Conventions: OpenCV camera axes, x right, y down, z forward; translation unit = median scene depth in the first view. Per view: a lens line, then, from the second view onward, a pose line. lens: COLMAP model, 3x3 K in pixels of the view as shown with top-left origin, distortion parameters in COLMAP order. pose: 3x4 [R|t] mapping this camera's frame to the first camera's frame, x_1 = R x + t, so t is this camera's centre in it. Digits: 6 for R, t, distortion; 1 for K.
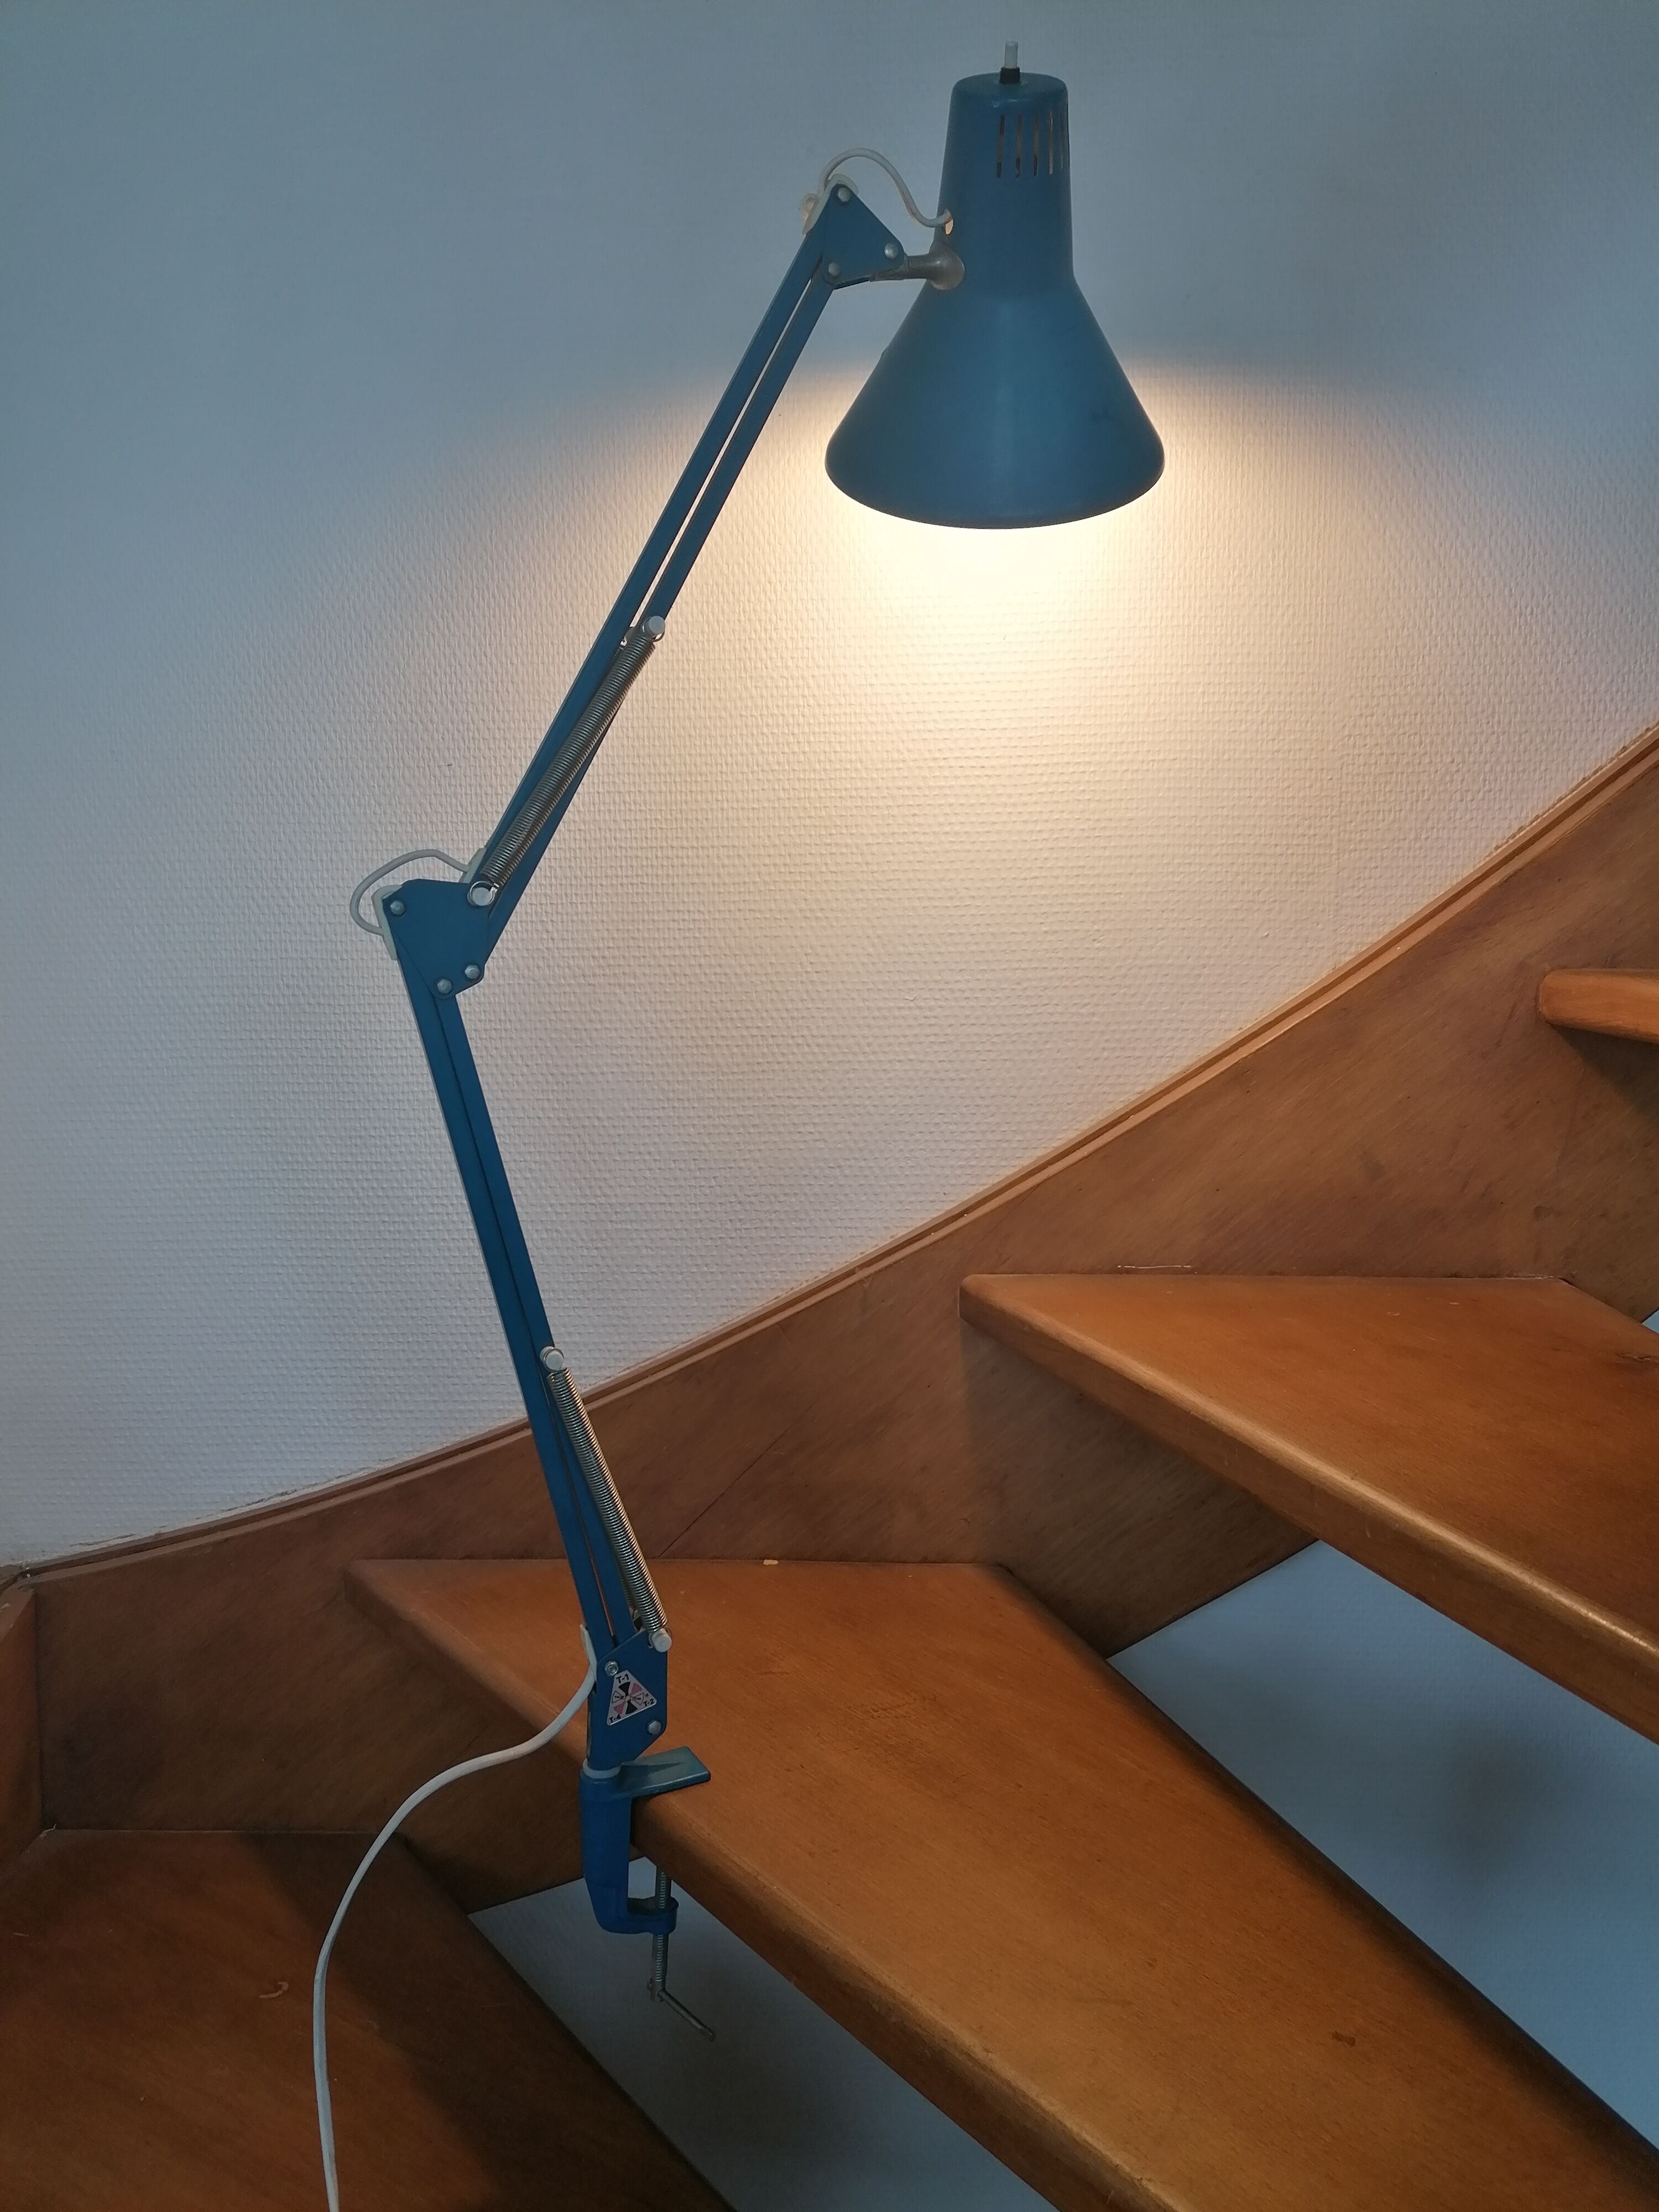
lens RADIAL K [[1706.3, 0, 829.5], [0, 1706.3, 1106.0], [0, 0, 1]] dist [0.117508, -0.152939]
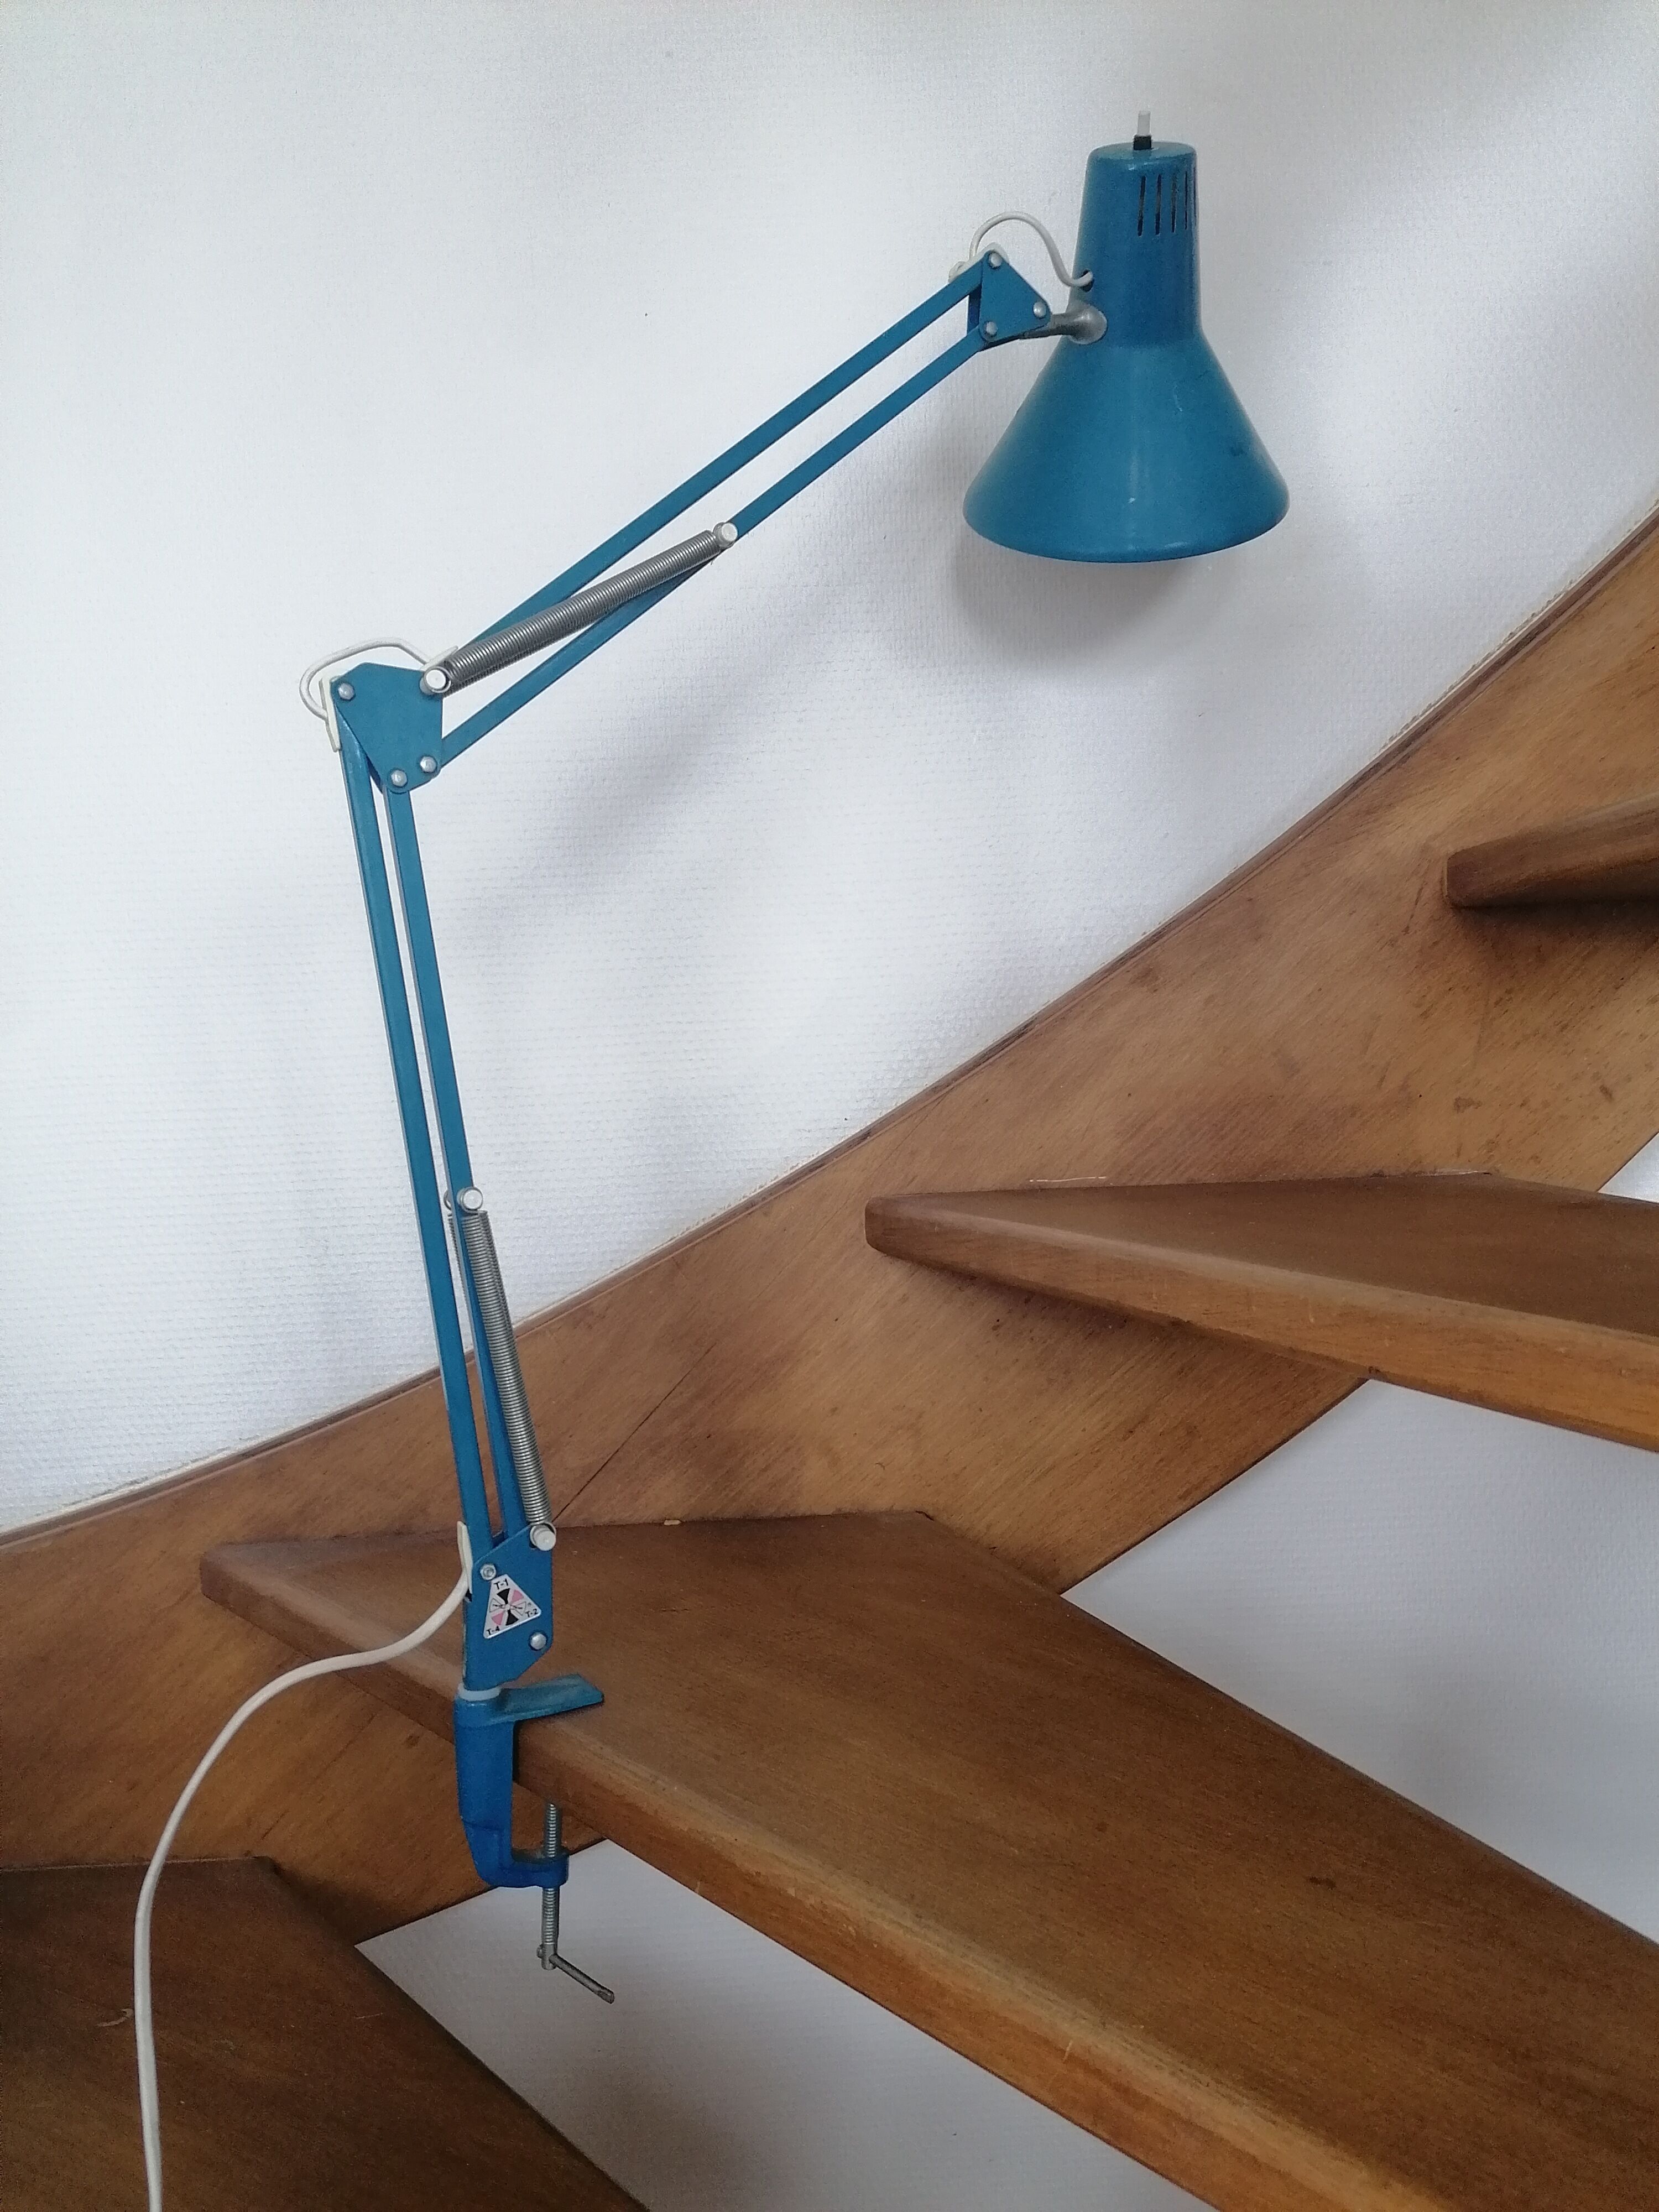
lens RADIAL K [[1693.3, 0, 829.5], [0, 1693.3, 1106.0], [0, 0, 1]] dist [0.102090, -0.090899]
pose [[0.997973, -0.031551, 0.055263, 0.008457], [0.036328, 0.995485, -0.087696, 0.162358], [-0.052246, 0.089526, 0.994613, 0.083633]]
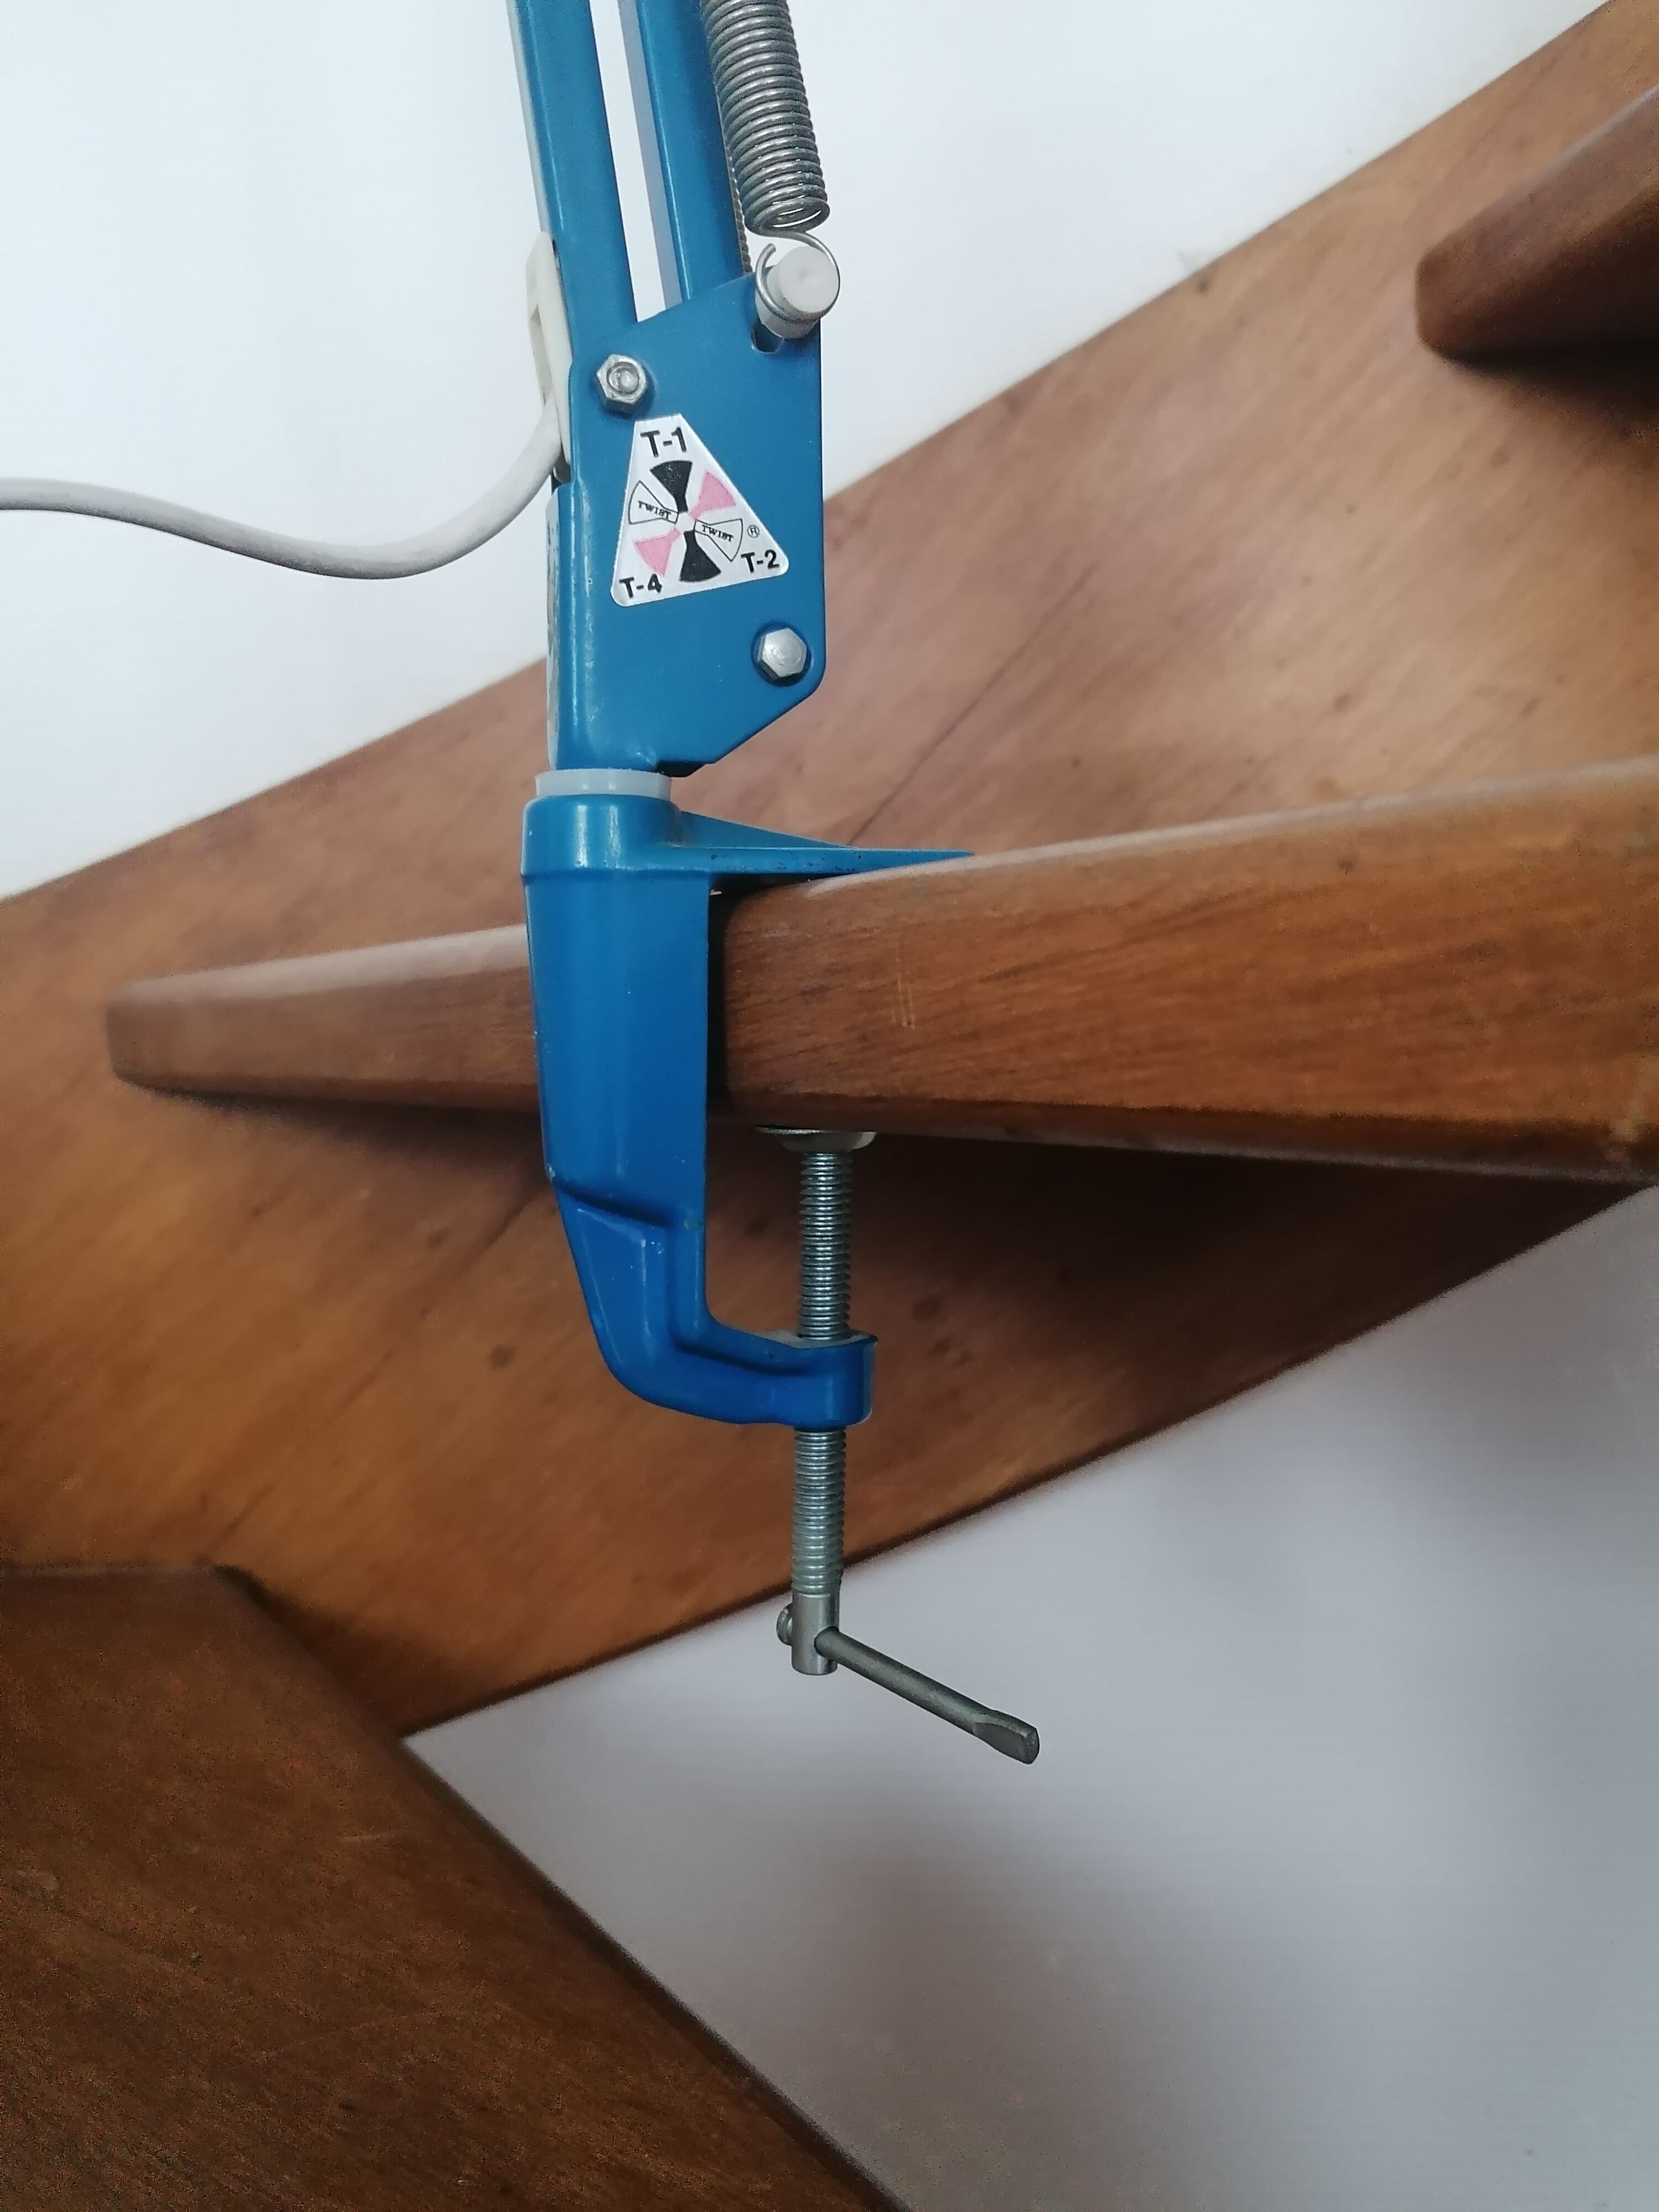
lens RADIAL K [[1693.3, 0, 829.5], [0, 1693.3, 1106.0], [0, 0, 1]] dist [0.102090, -0.090899]
pose [[0.998834, -0.028623, -0.038888, -0.082467], [0.025839, 0.997191, -0.070297, 0.440874], [0.040791, 0.069210, 0.996768, 0.706241]]
